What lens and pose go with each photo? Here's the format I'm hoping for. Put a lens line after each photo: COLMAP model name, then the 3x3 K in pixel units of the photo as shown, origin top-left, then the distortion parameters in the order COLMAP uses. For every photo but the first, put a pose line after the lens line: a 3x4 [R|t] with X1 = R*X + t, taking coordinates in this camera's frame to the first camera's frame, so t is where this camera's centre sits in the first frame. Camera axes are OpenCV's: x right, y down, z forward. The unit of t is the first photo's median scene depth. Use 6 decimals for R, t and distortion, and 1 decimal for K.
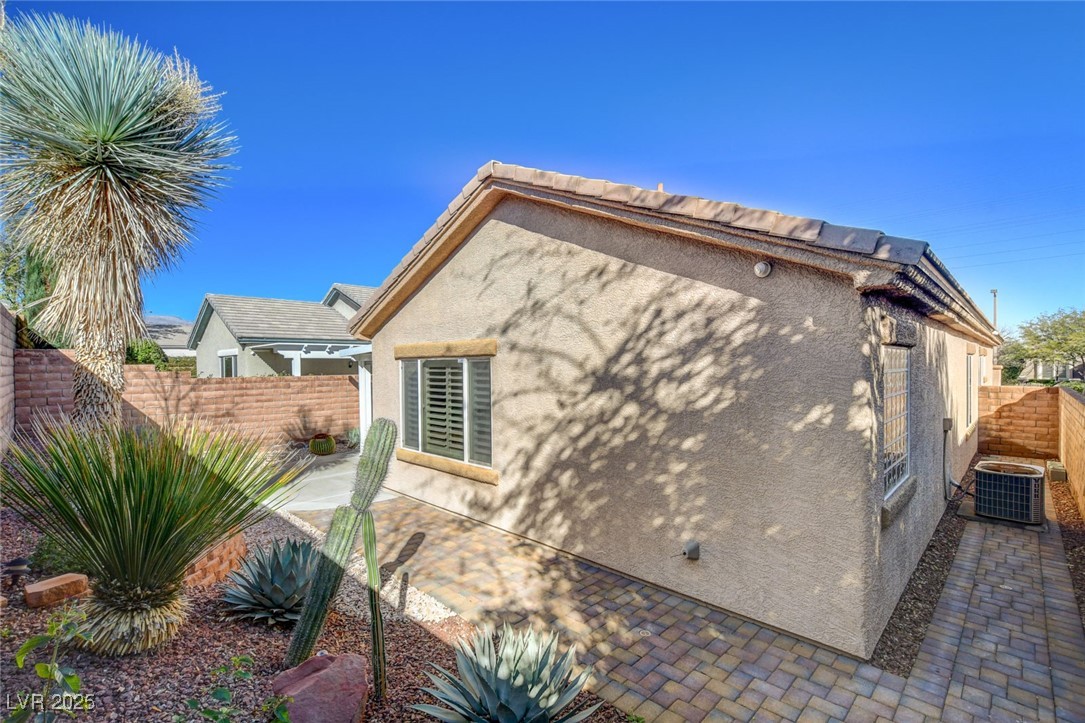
lens RADIAL K [[497.6, 0, 542.5], [0, 497.6, 361.5], [0, 0, 1]] dist [0.000938, 0.000297]
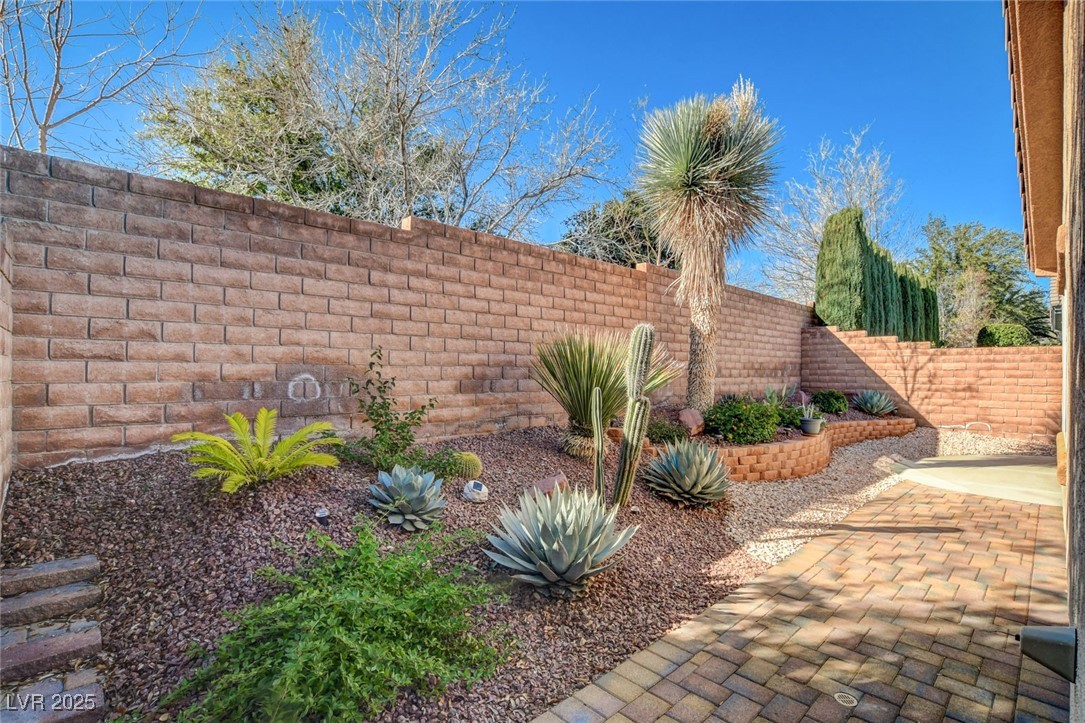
lens RADIAL K [[498.3, 0, 542.5], [0, 498.3, 361.5], [0, 0, 1]] dist [-0.002780, -0.000511]
pose [[-0.025413, -0.008684, -0.999639, 0.342369], [-0.007021, 0.999939, -0.008508, 0.084509], [0.999652, 0.006802, -0.025473, 0.308991]]
